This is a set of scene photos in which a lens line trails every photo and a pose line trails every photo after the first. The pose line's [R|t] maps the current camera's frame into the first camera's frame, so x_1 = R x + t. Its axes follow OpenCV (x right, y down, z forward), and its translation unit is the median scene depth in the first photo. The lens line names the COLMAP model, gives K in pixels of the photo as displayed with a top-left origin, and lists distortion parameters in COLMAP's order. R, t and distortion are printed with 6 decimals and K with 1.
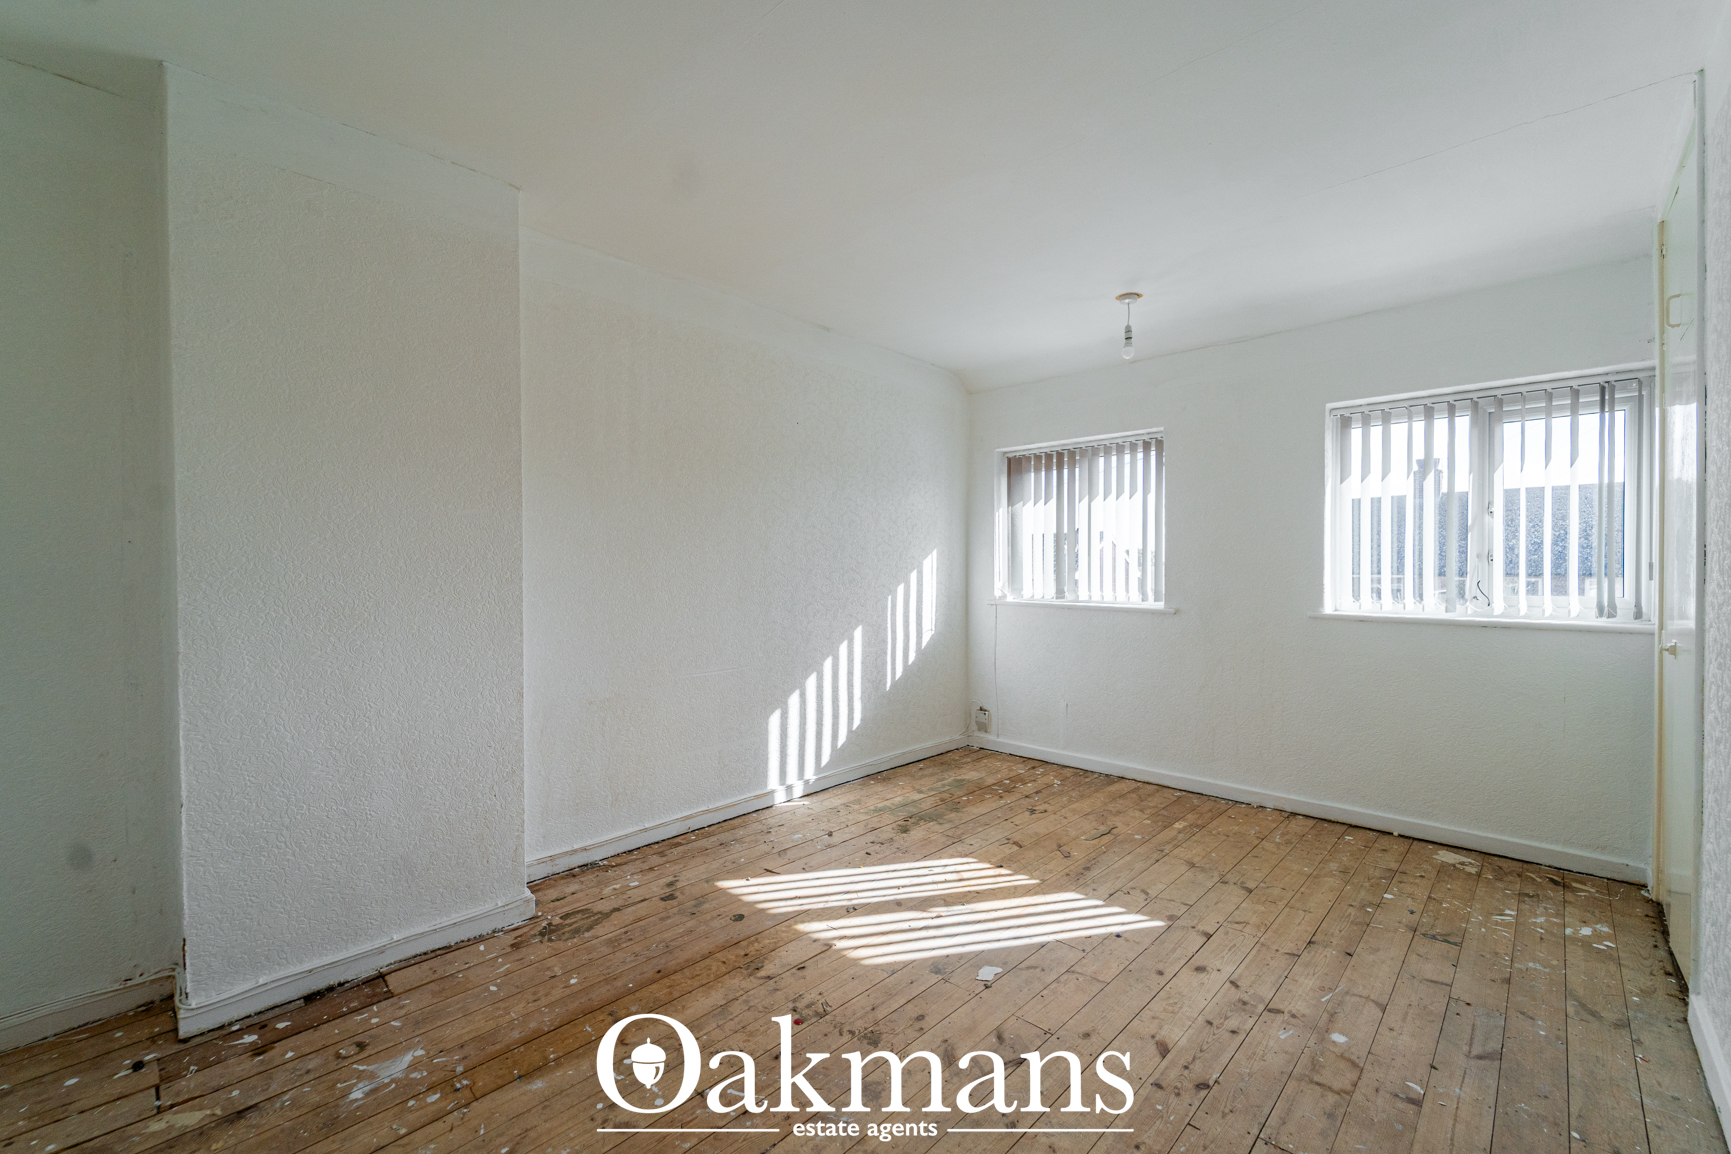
lens RADIAL K [[716.9, 0, 867.5], [0, 716.9, 573.3], [0, 0, 1]] dist [0.000102, -0.000041]
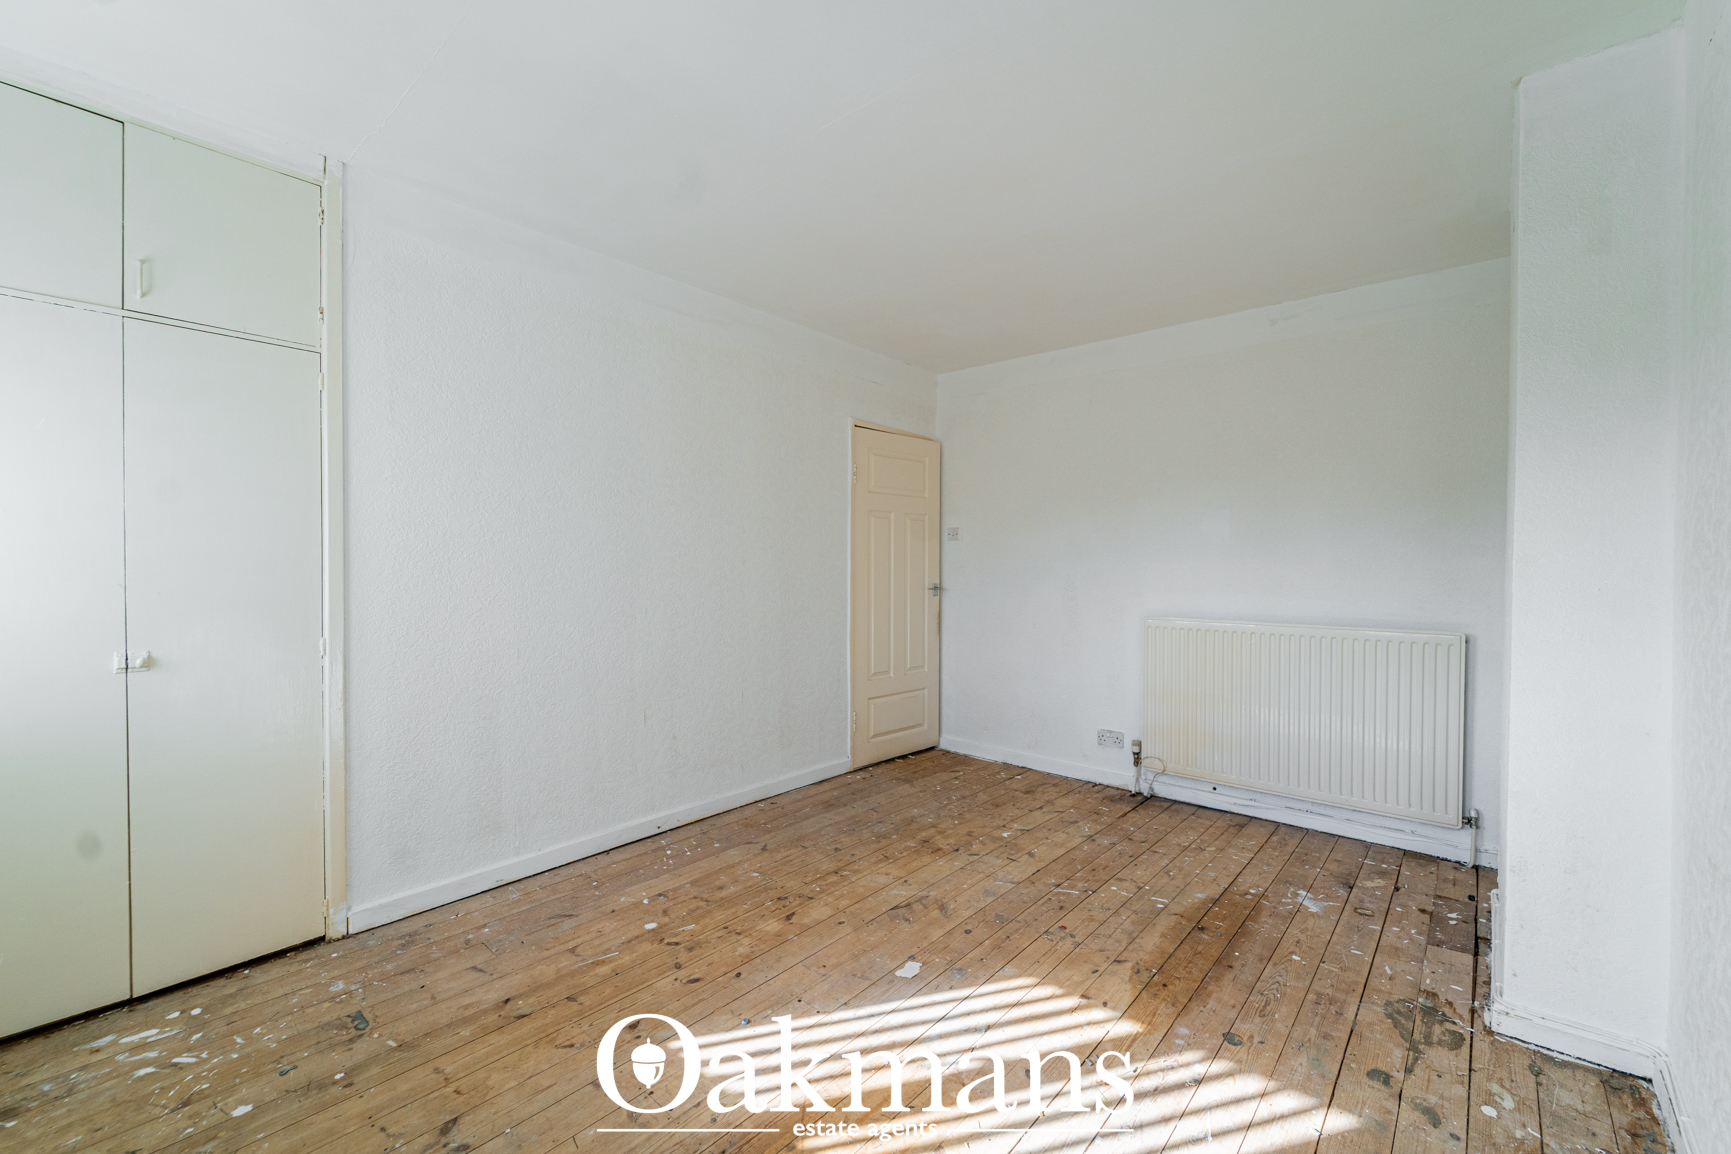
lens RADIAL K [[716.9, 0, 867.5], [0, 716.9, 573.3], [0, 0, 1]] dist [0.000102, -0.000041]
pose [[-0.999107, -0.002935, -0.042155, 0.259342], [-0.003943, 0.999708, 0.023855, -0.027560], [0.042073, 0.024000, -0.998826, 1.900260]]
